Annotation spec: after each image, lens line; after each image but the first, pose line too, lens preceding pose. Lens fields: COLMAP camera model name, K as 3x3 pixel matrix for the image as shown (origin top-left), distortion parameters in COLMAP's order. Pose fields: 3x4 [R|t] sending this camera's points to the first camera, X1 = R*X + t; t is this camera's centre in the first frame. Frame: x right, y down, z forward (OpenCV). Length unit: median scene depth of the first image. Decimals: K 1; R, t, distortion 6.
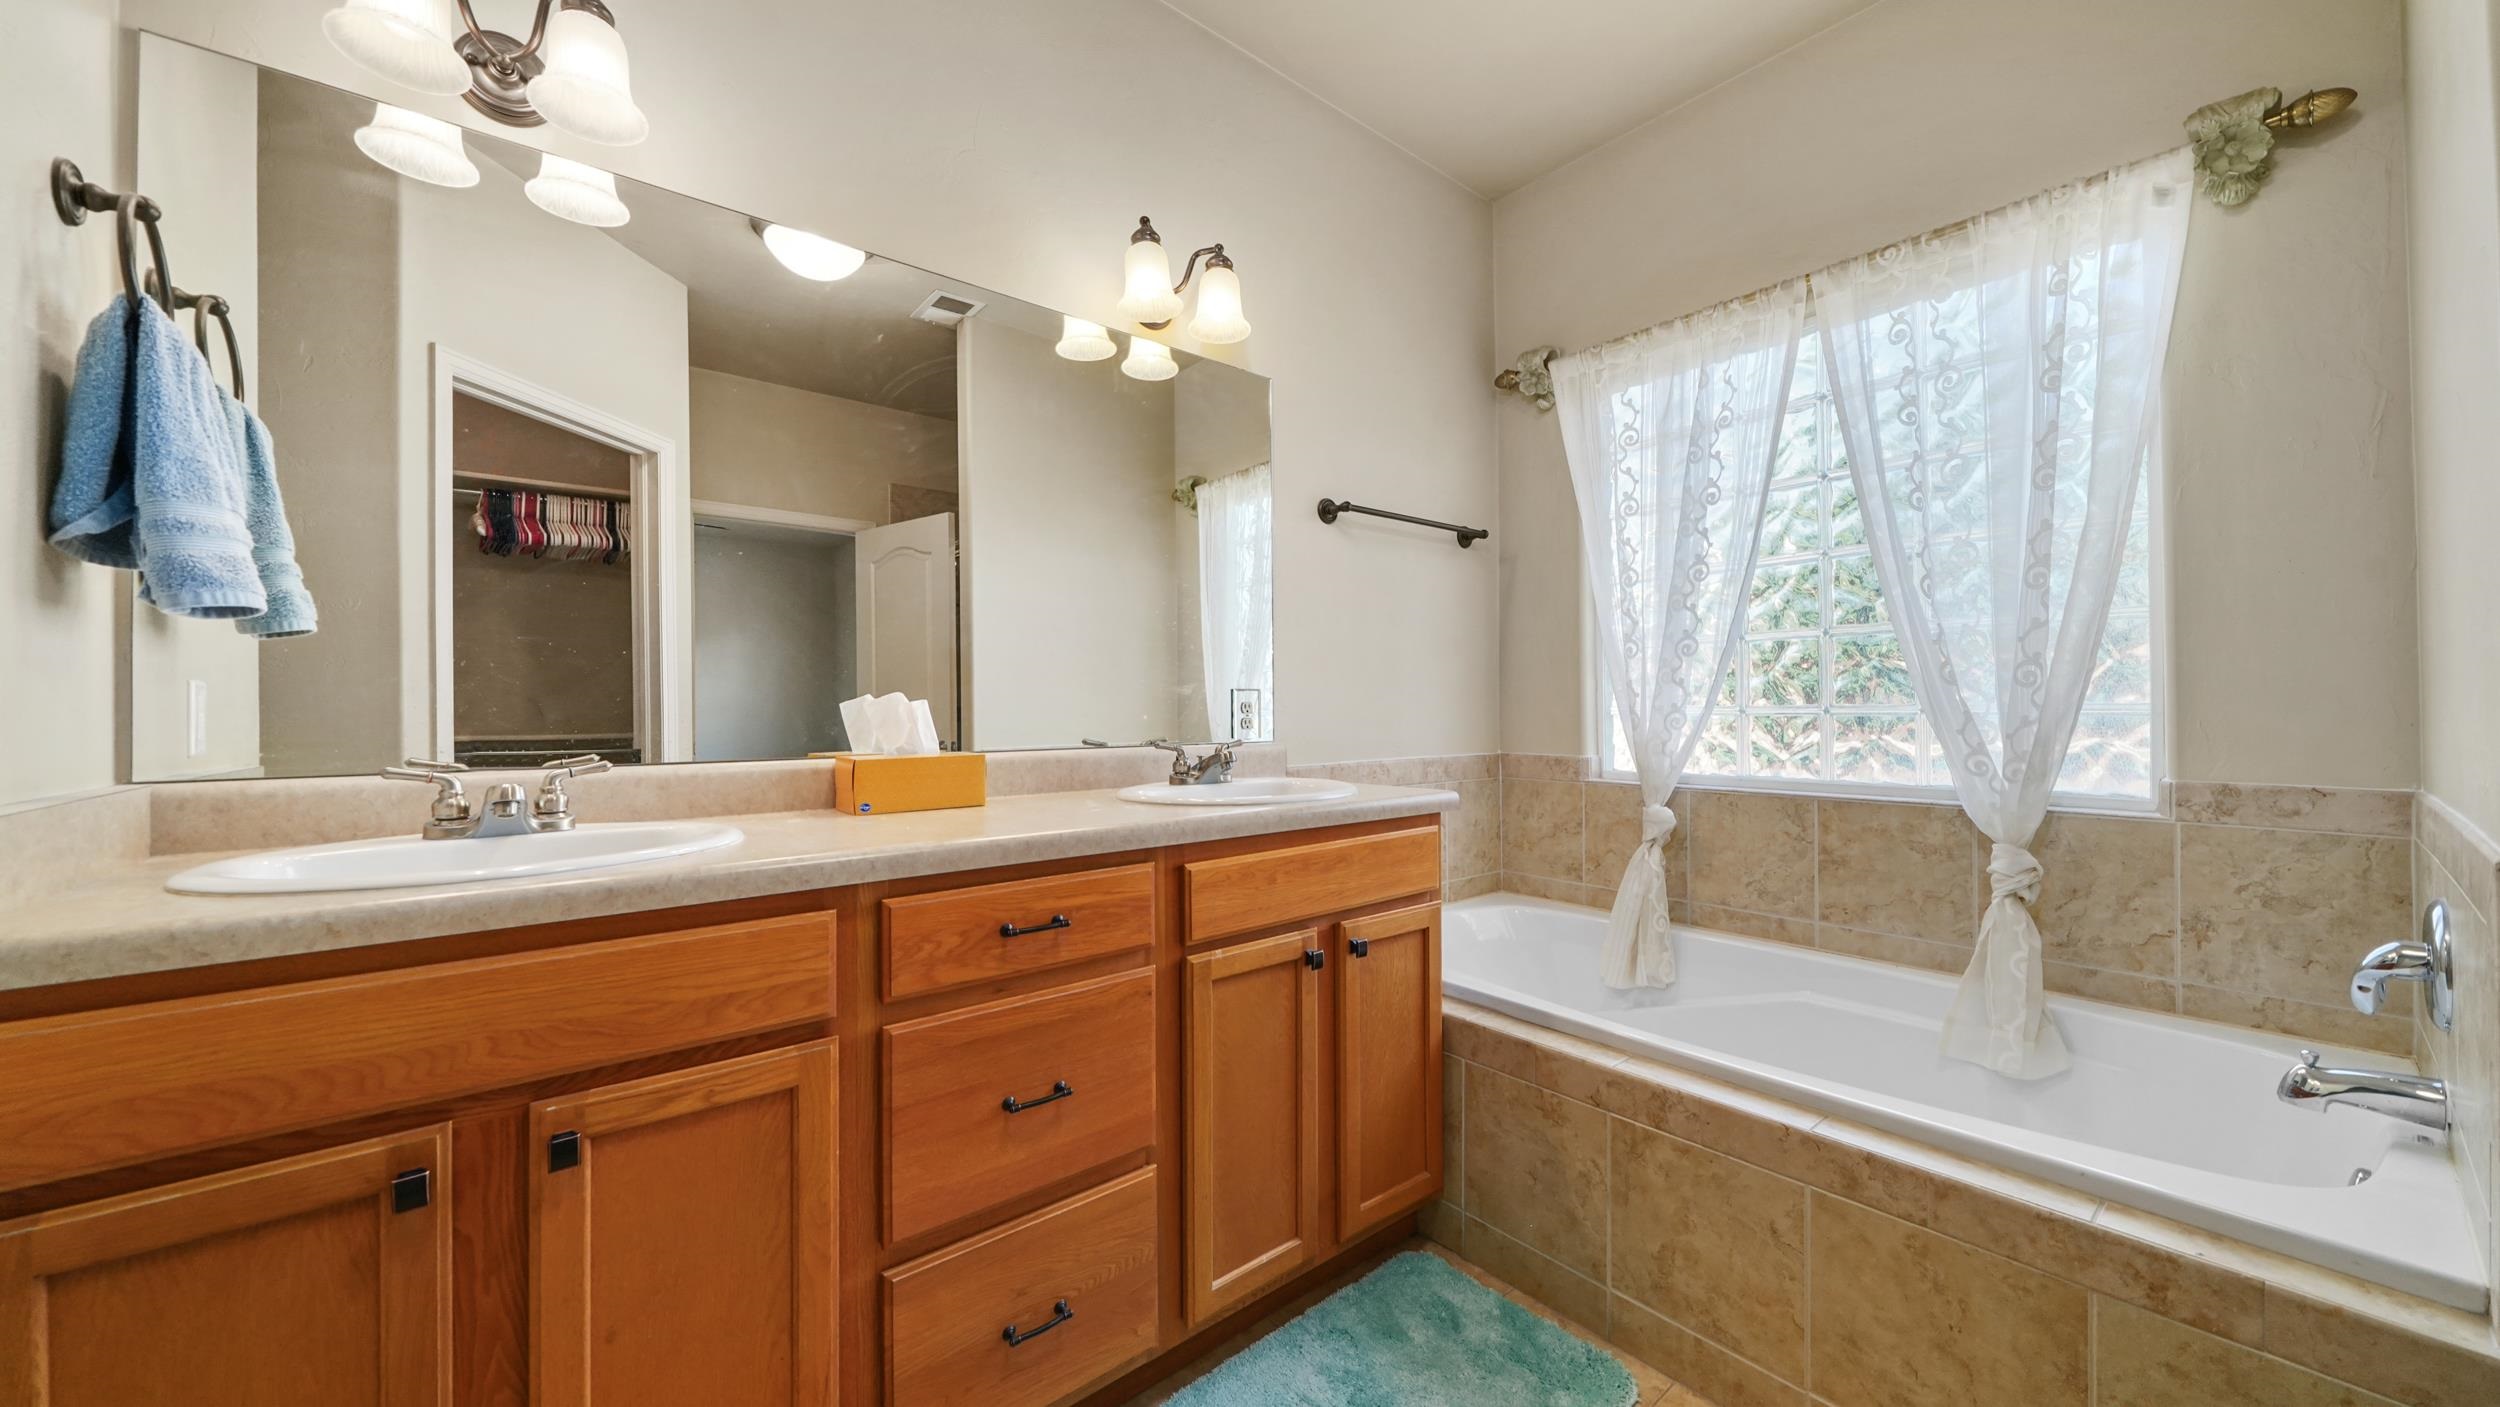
lens RADIAL K [[873.9, 0, 1255.5], [0, 873.9, 705.8], [0, 0, 1]] dist [-0.003085, -0.000543]
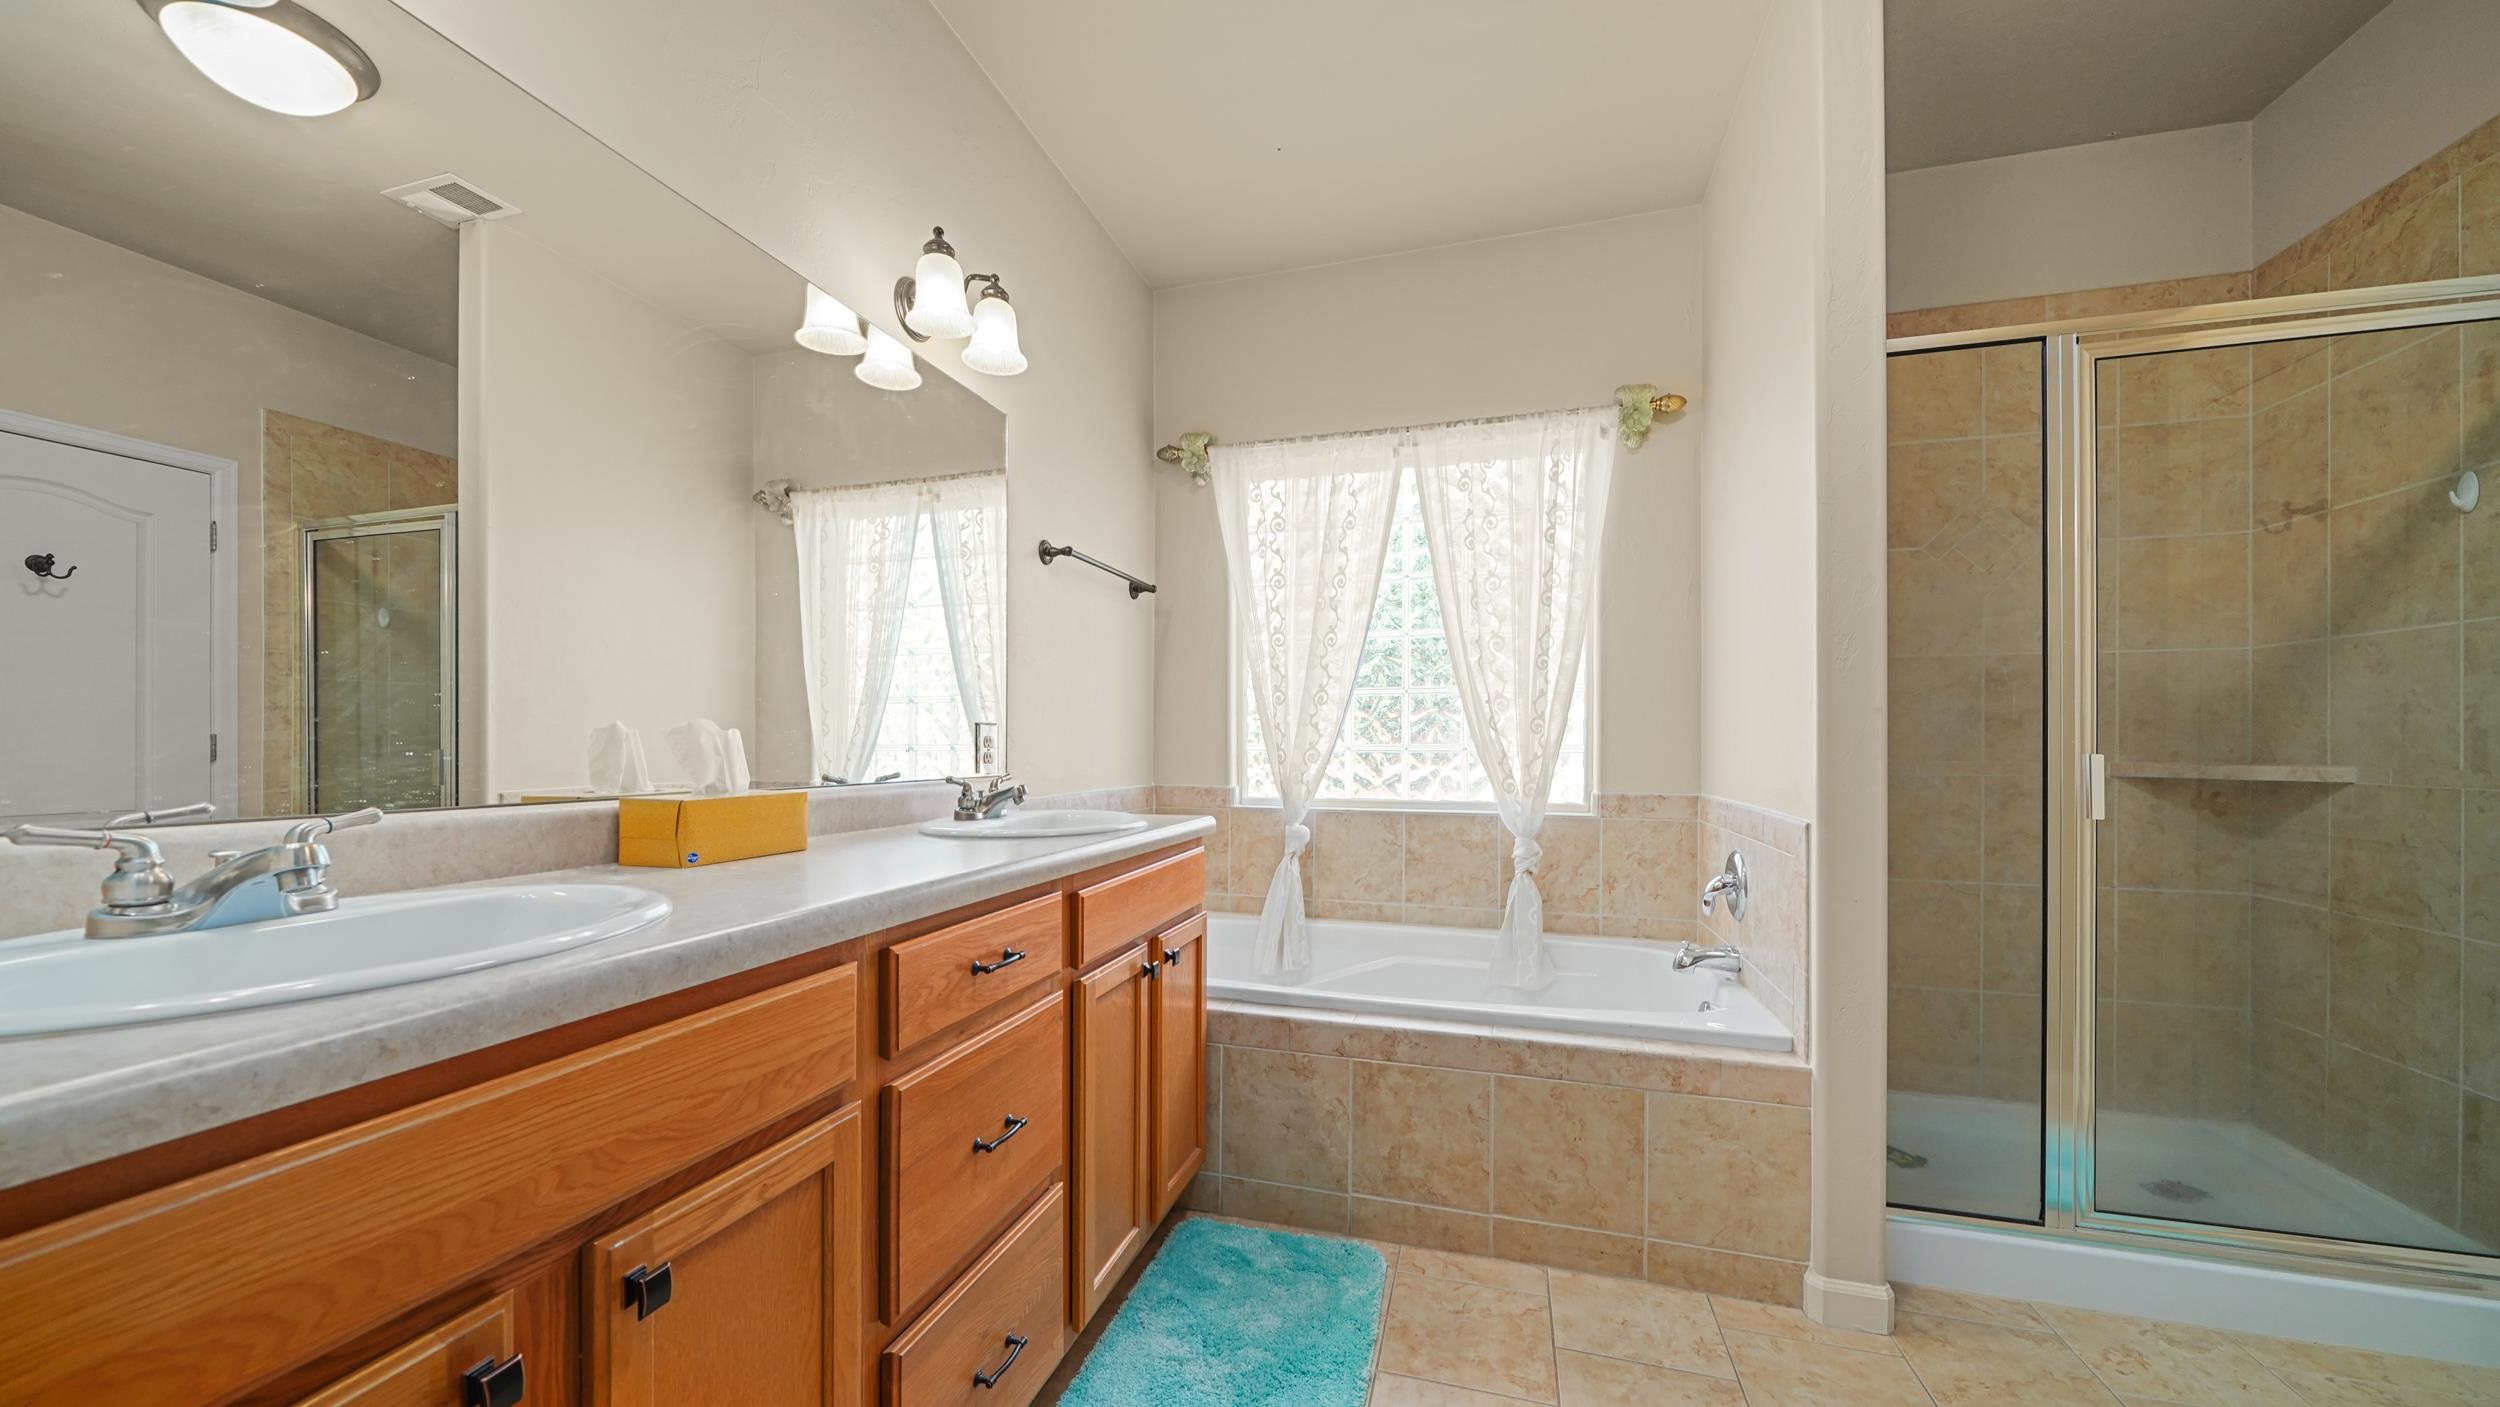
lens RADIAL K [[873.9, 0, 1230.5], [0, 873.9, 750.9], [0, 0, 1]] dist [-0.003085, -0.000543]
pose [[0.830825, 0.005421, 0.556507, -0.470660], [-0.009833, 0.999939, 0.004940, 0.006081], [-0.556446, -0.009577, 0.830828, 0.028973]]
